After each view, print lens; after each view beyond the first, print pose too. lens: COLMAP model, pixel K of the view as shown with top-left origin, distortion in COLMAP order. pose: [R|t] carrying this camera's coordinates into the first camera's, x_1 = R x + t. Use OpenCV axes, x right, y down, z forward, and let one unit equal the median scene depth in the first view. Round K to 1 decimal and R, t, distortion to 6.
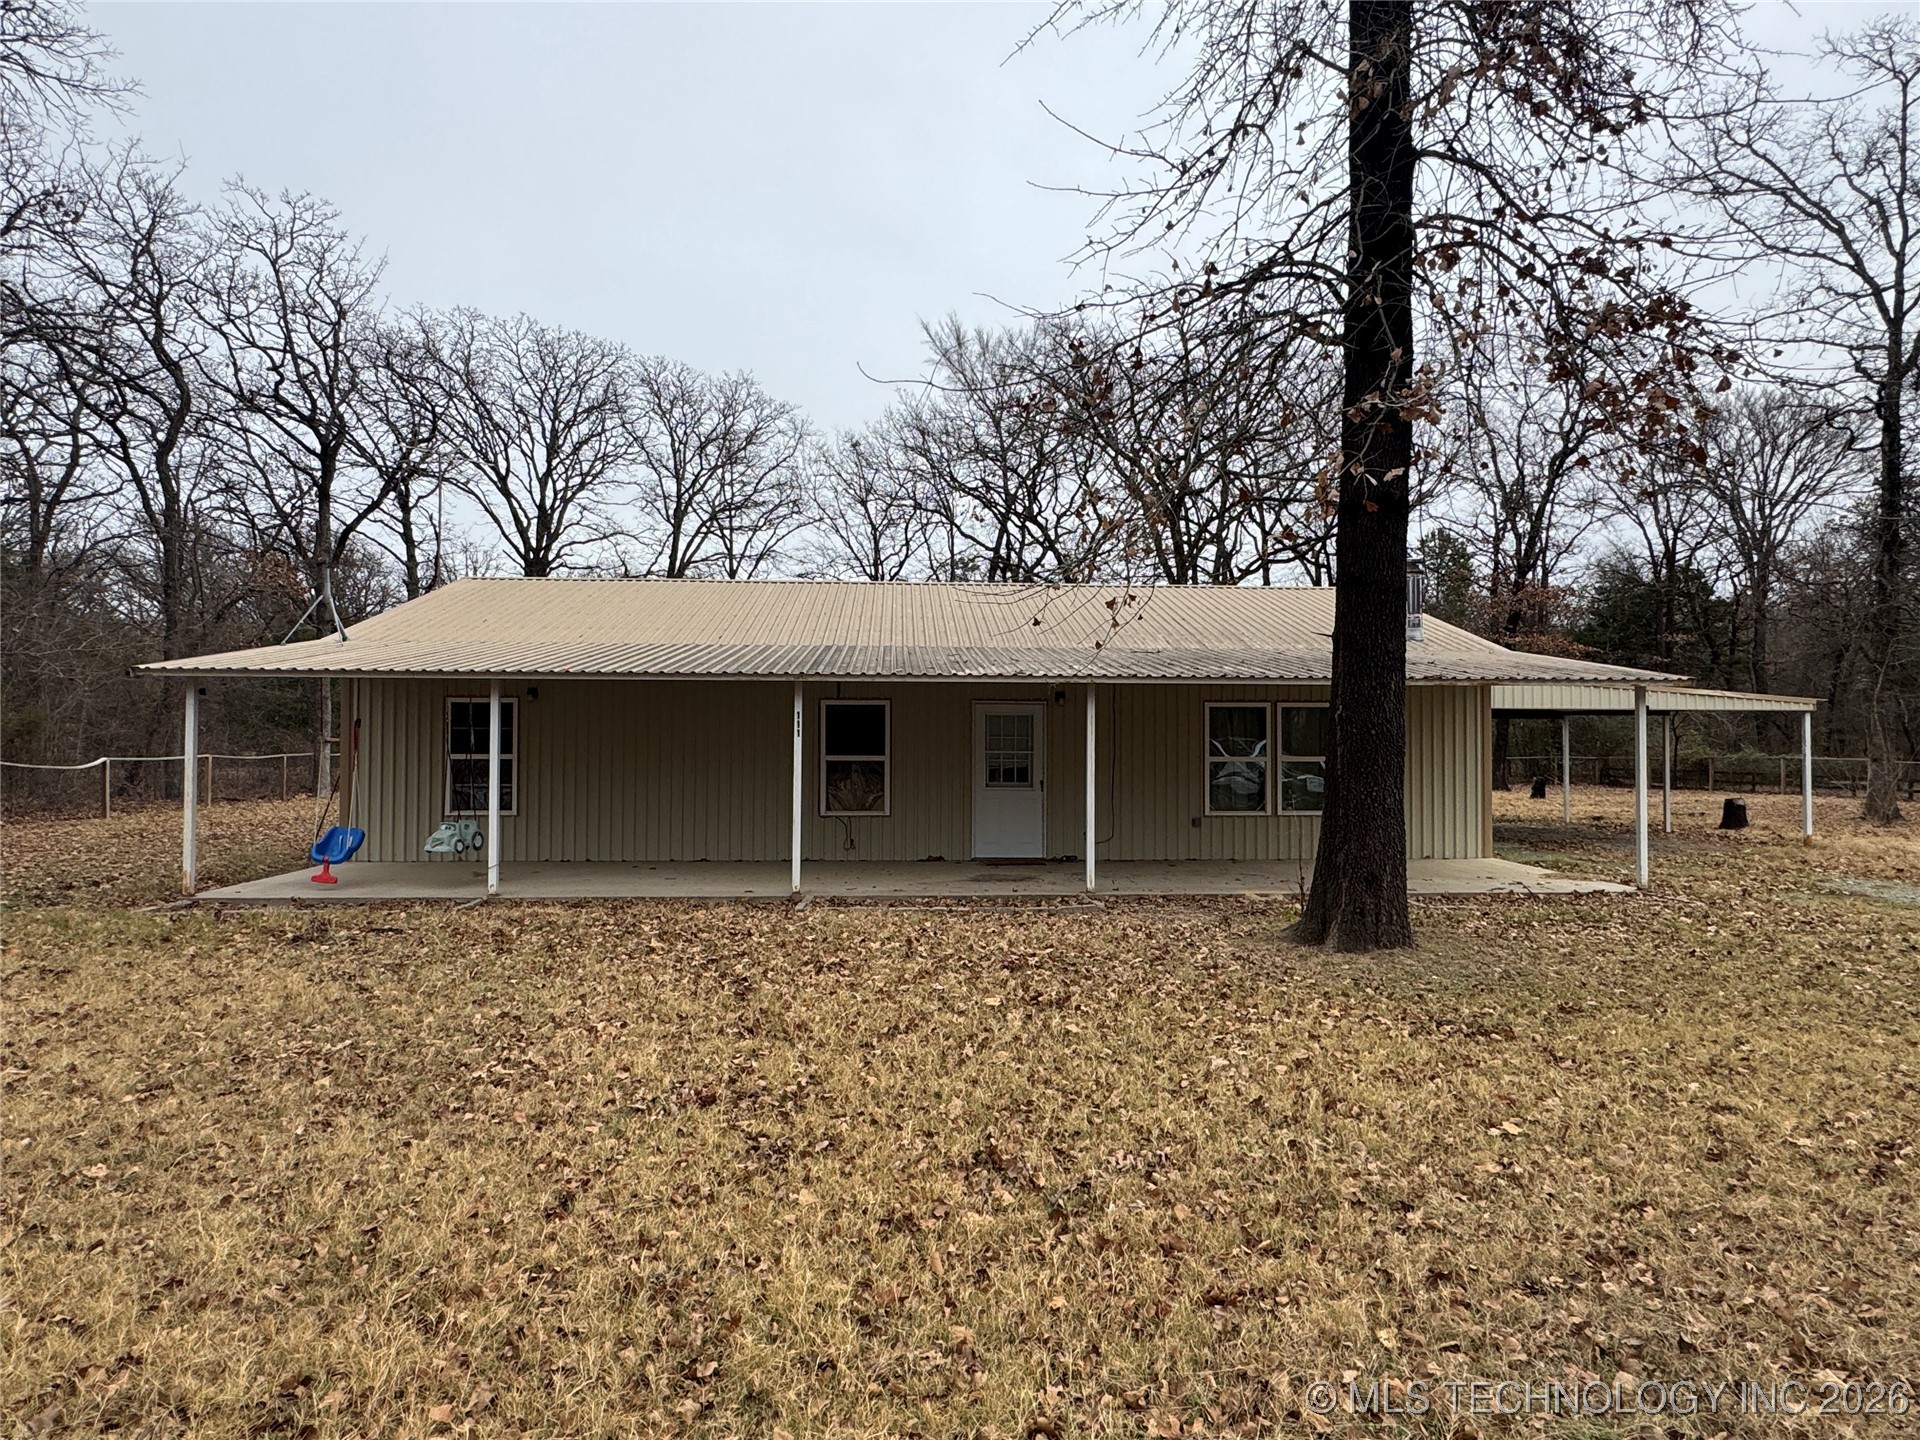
lens RADIAL K [[1071.0, 0, 959.3], [0, 1071.0, 717.4], [0, 0, 1]] dist [-0.006396, -0.000460]
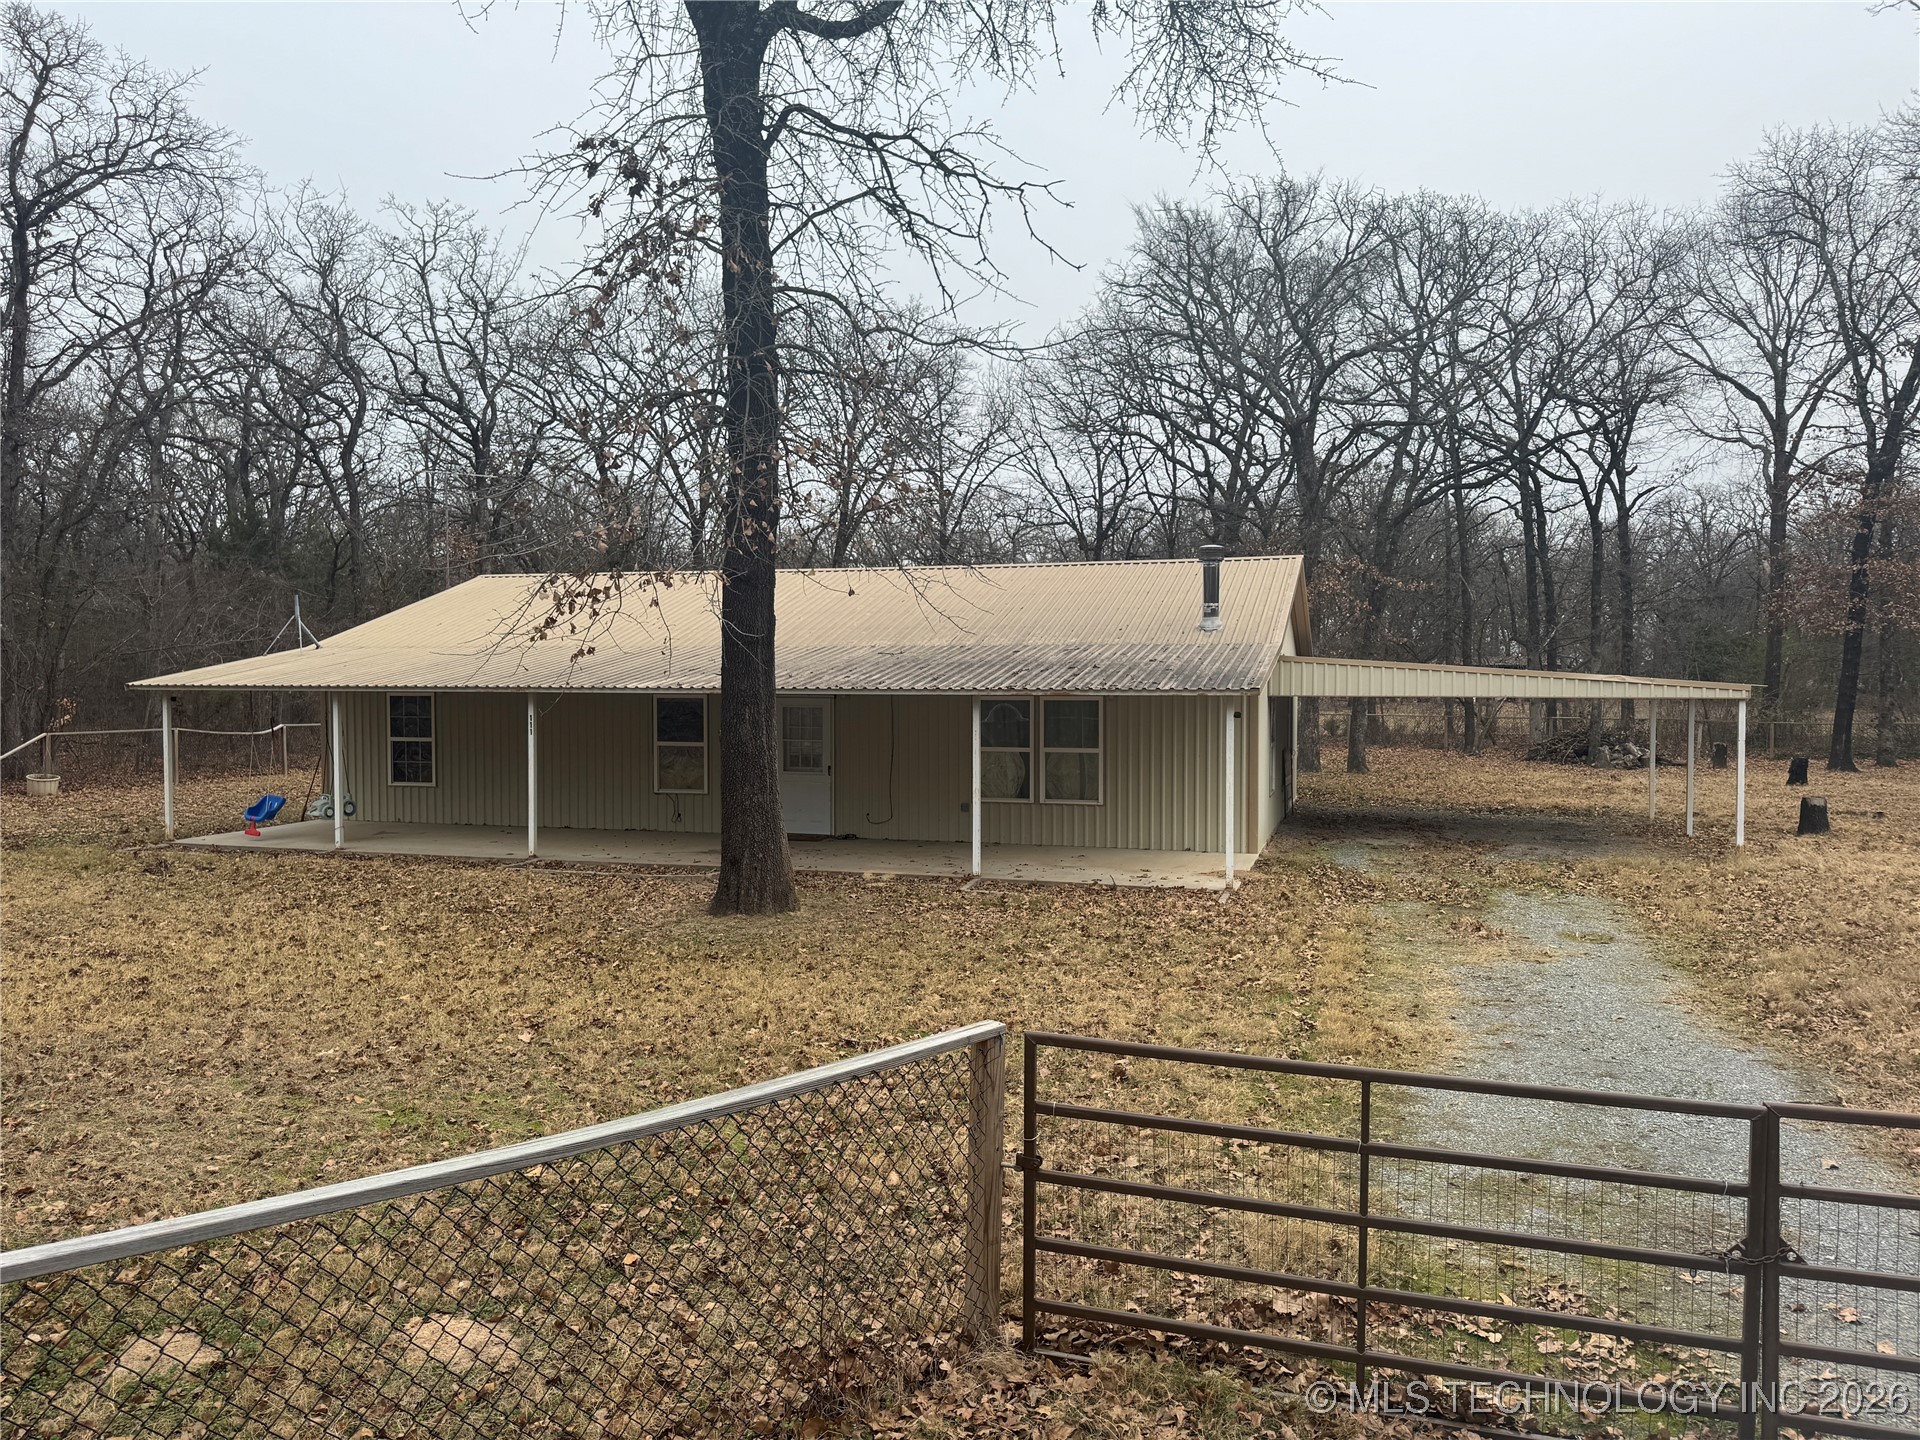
lens RADIAL K [[1350.3, 0, 961.1], [0, 1350.3, 725.2], [0, 0, 1]] dist [0.040015, -0.049679]
pose [[0.931431, 0.010990, -0.363752, 0.887622], [0.012445, 0.997997, 0.062018, -0.084918], [0.363705, -0.062293, 0.929429, -0.292524]]
